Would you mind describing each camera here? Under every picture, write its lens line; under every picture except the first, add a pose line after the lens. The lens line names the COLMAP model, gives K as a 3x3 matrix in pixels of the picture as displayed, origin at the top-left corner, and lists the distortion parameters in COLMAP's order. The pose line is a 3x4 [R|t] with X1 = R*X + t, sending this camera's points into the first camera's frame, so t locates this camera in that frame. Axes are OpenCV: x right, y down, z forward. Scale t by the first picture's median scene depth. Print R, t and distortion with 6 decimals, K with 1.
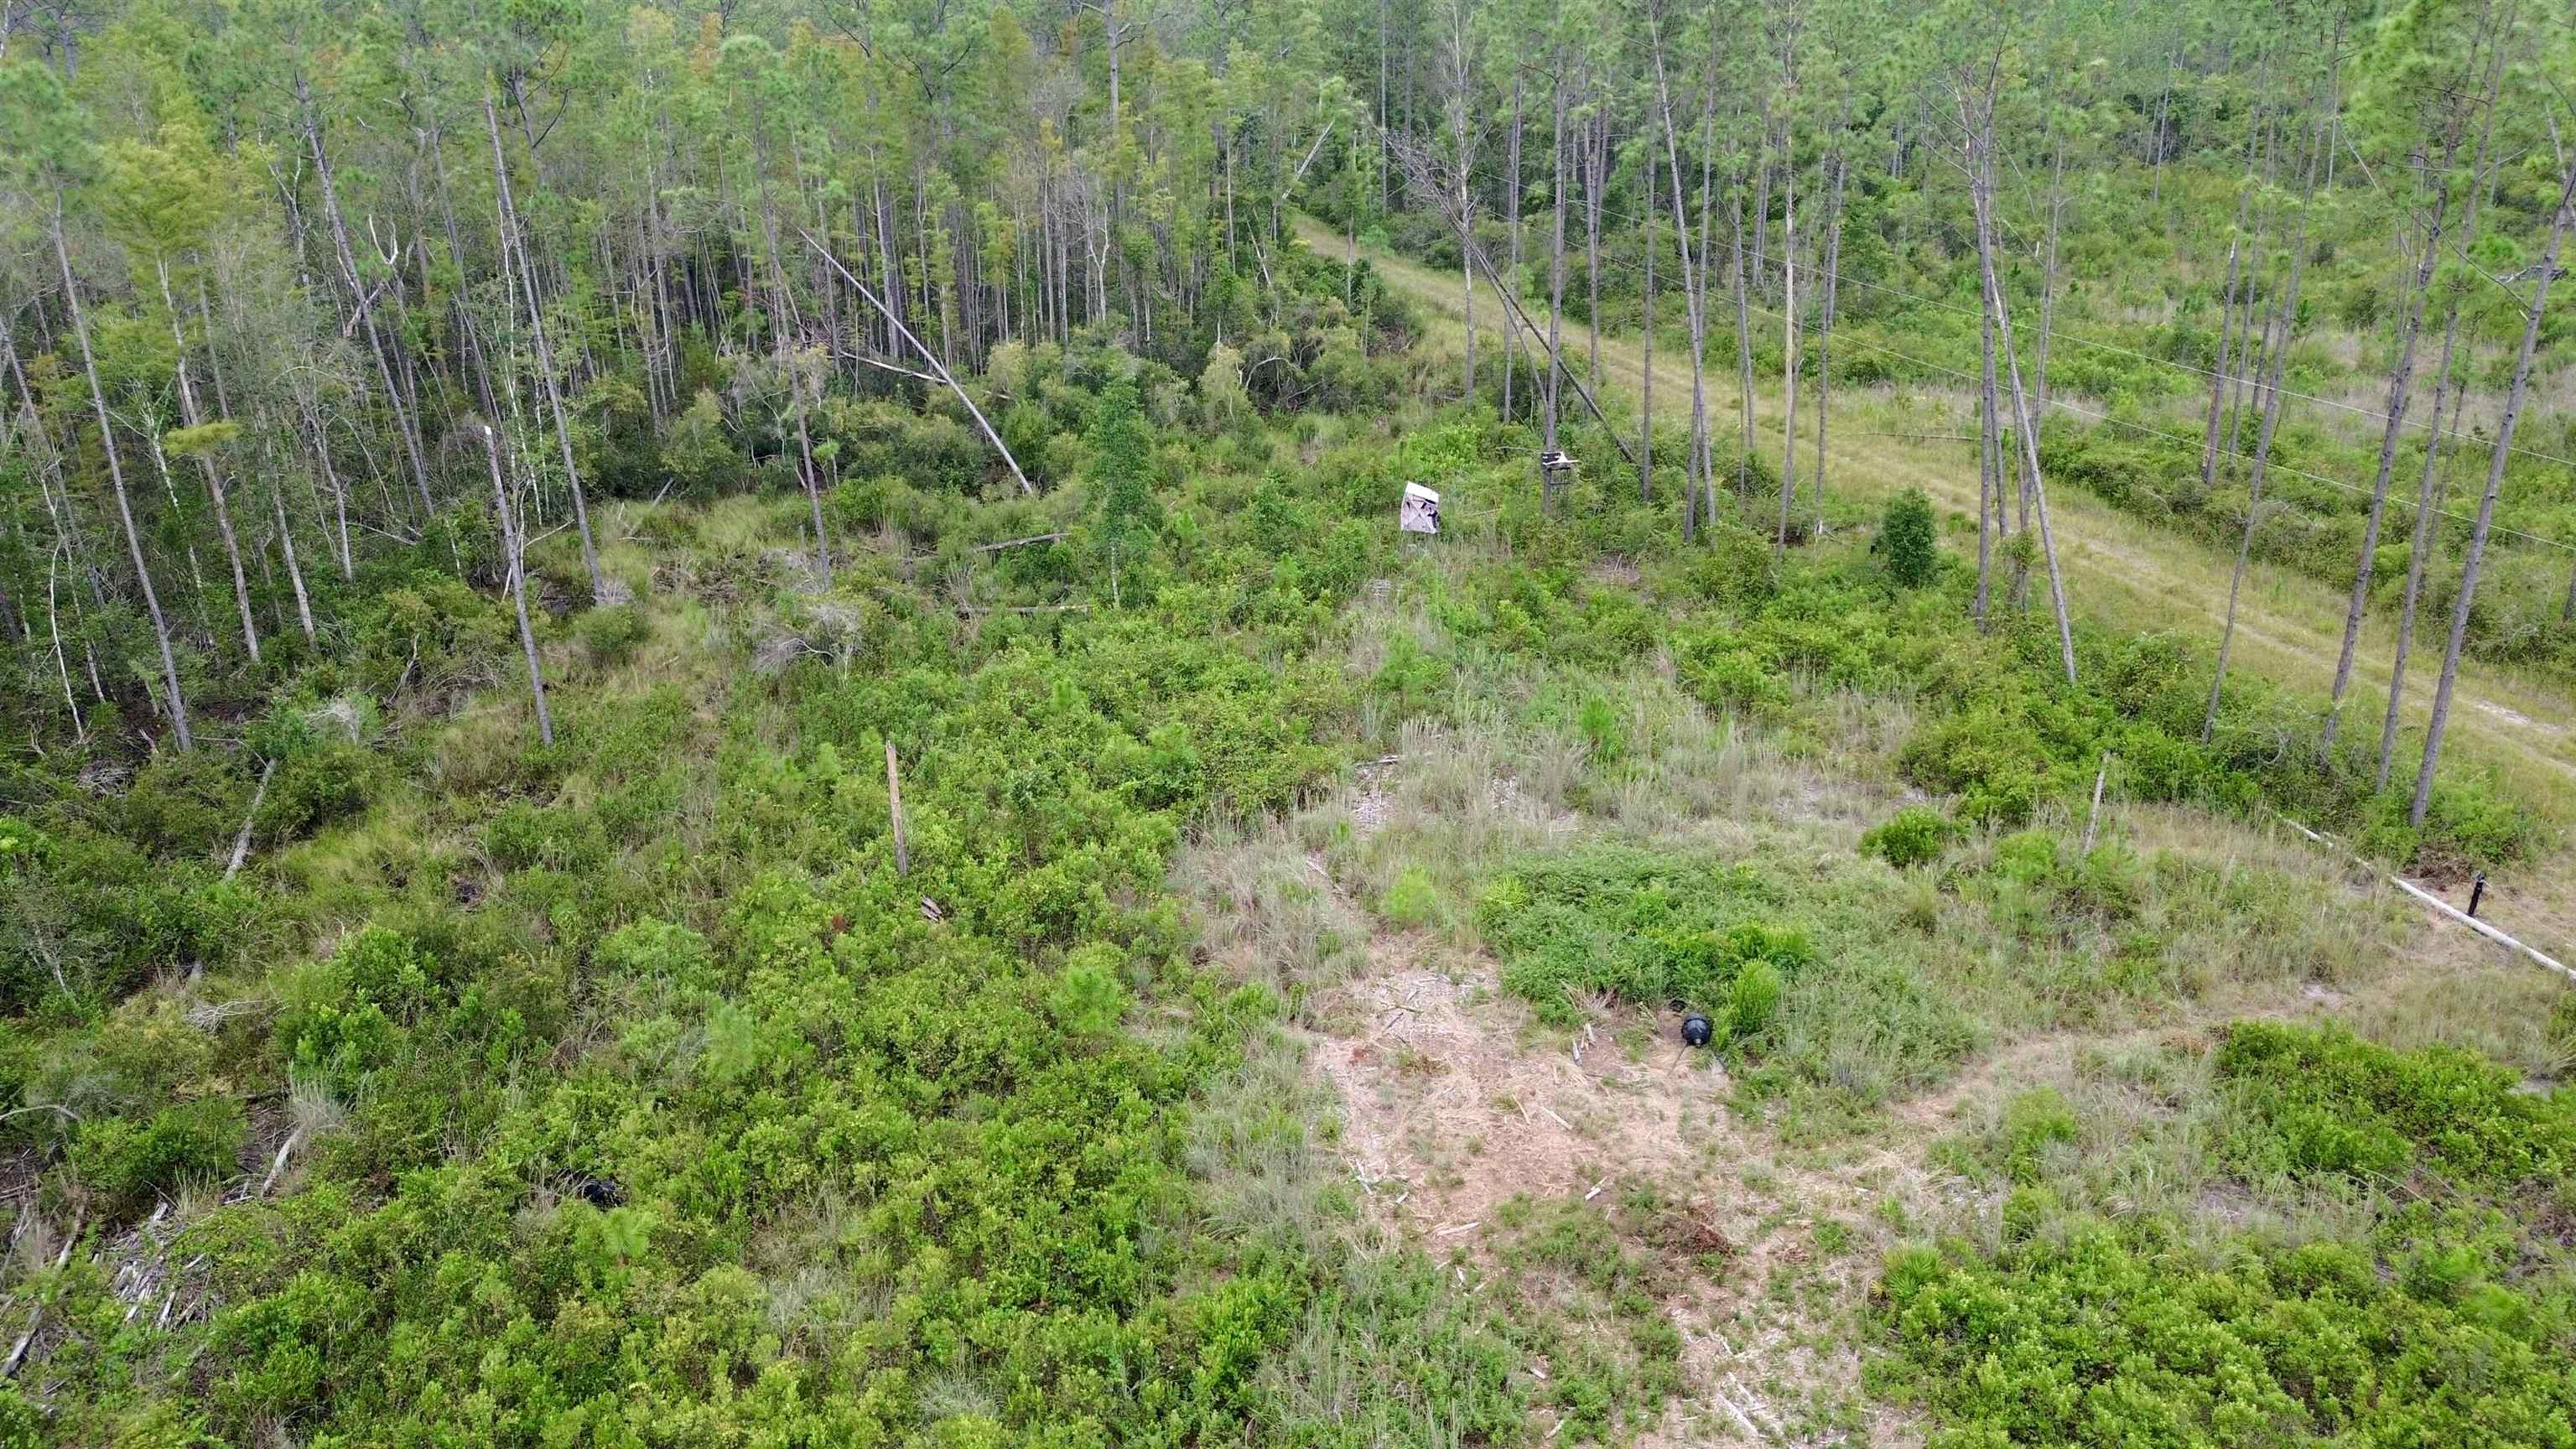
lens RADIAL K [[1840.0, 0, 1283.6], [0, 1840.0, 709.6], [0, 0, 1]] dist [0.089423, -0.090240]
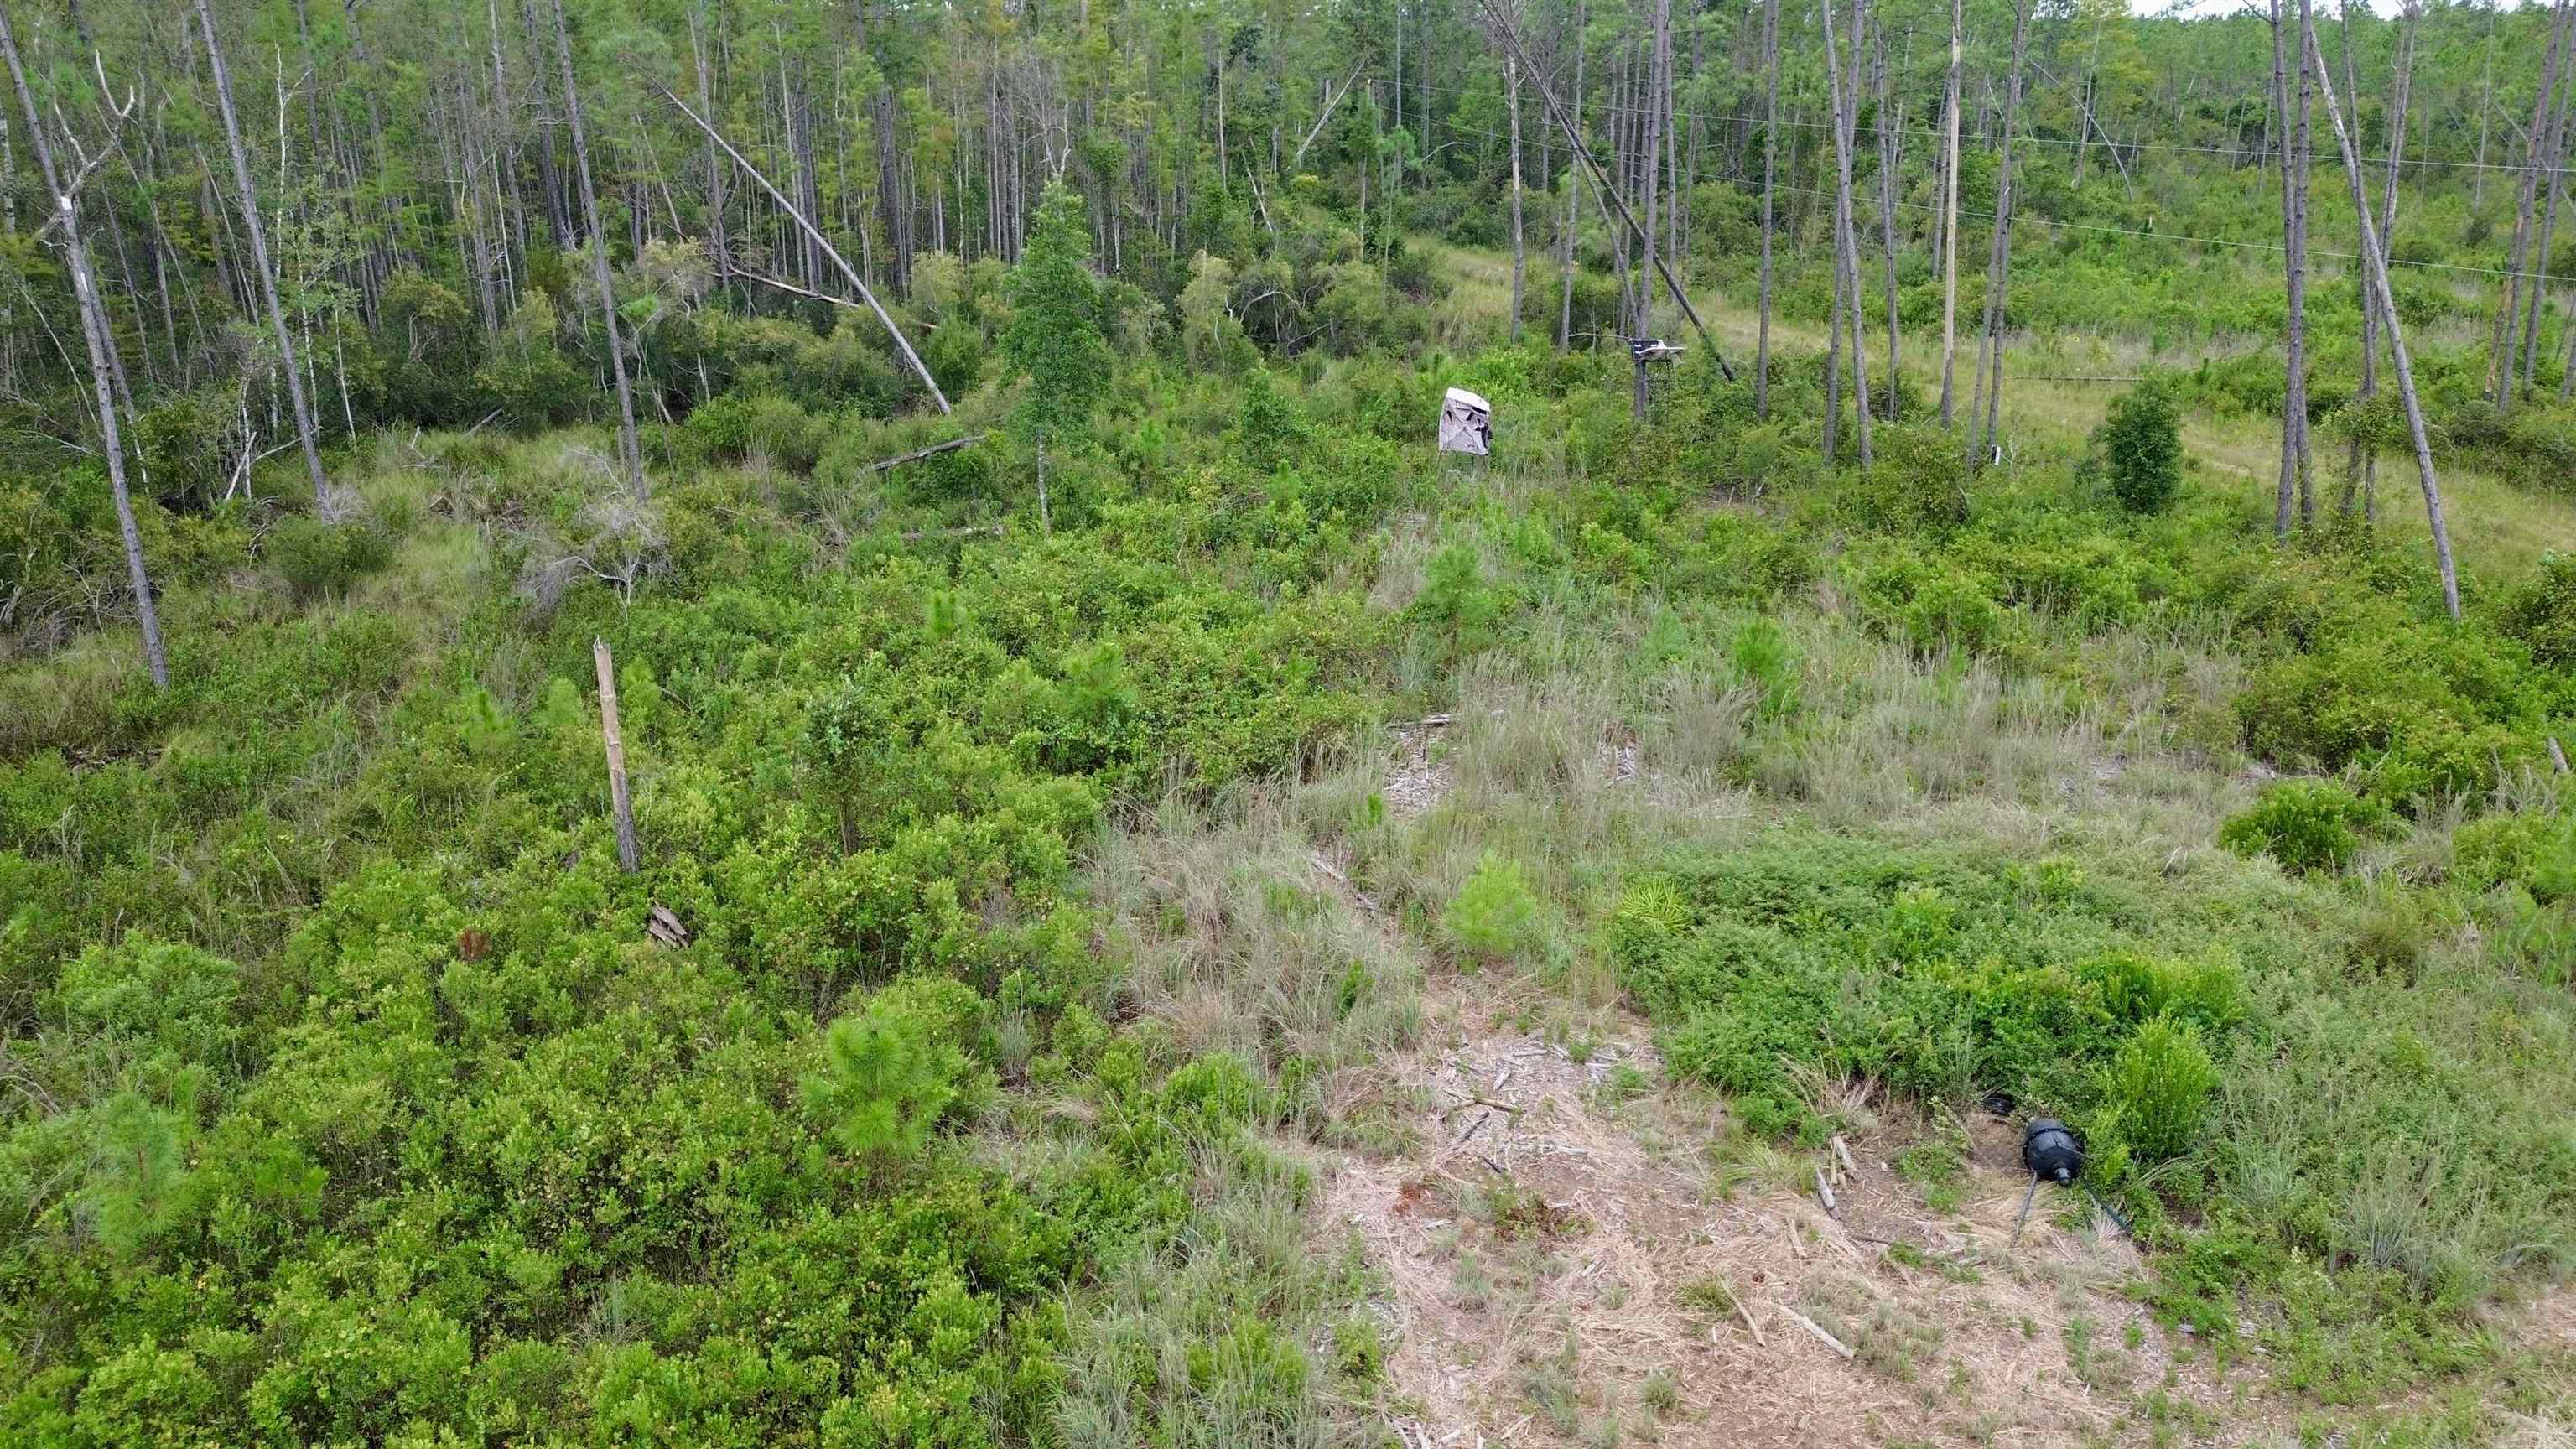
lens RADIAL K [[1840.0, 0, 1290.7], [0, 1840.0, 748.5], [0, 0, 1]] dist [0.089423, -0.090240]
pose [[0.999965, 0.007562, 0.003566, 0.002846], [-0.007477, 0.999705, -0.023090, 0.057351], [-0.003739, 0.023063, 0.999727, 0.370344]]
